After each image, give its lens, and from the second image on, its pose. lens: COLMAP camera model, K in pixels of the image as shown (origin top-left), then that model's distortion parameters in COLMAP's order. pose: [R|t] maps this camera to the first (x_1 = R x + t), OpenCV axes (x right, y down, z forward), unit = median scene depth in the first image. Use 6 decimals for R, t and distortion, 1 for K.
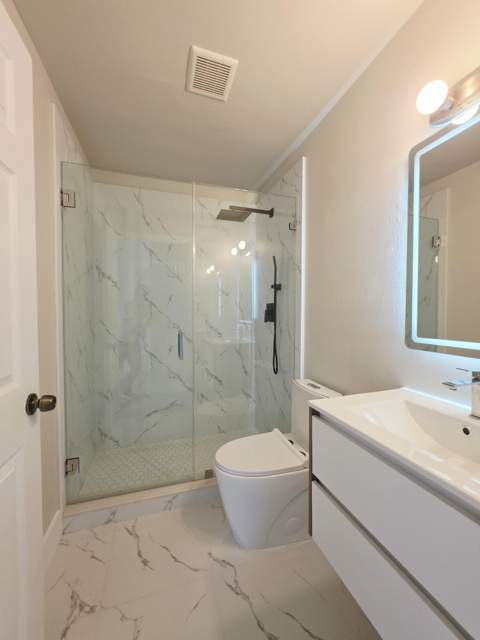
lens RADIAL K [[256.4, 0, 246.7], [0, 256.4, 318.6], [0, 0, 1]] dist [-0.003329, 0.001632]
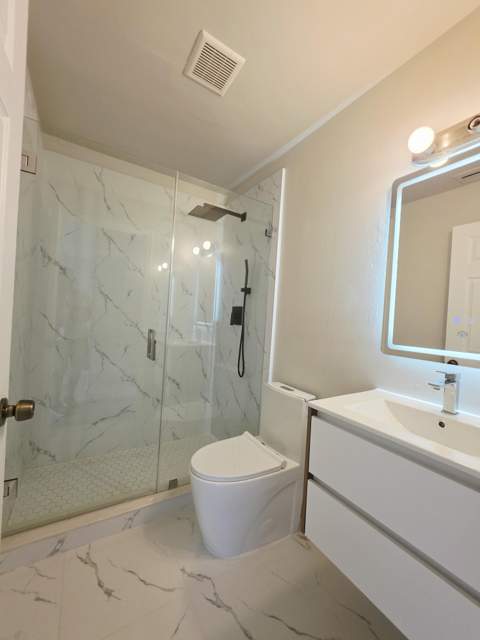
lens RADIAL K [[256.4, 0, 243.0], [0, 256.4, 320.0], [0, 0, 1]] dist [-0.003329, 0.001632]
pose [[0.969355, 0.058362, 0.238632, -0.182554], [-0.055375, 0.998281, -0.019206, 0.016451], [-0.239343, 0.005403, 0.970920, 0.035787]]
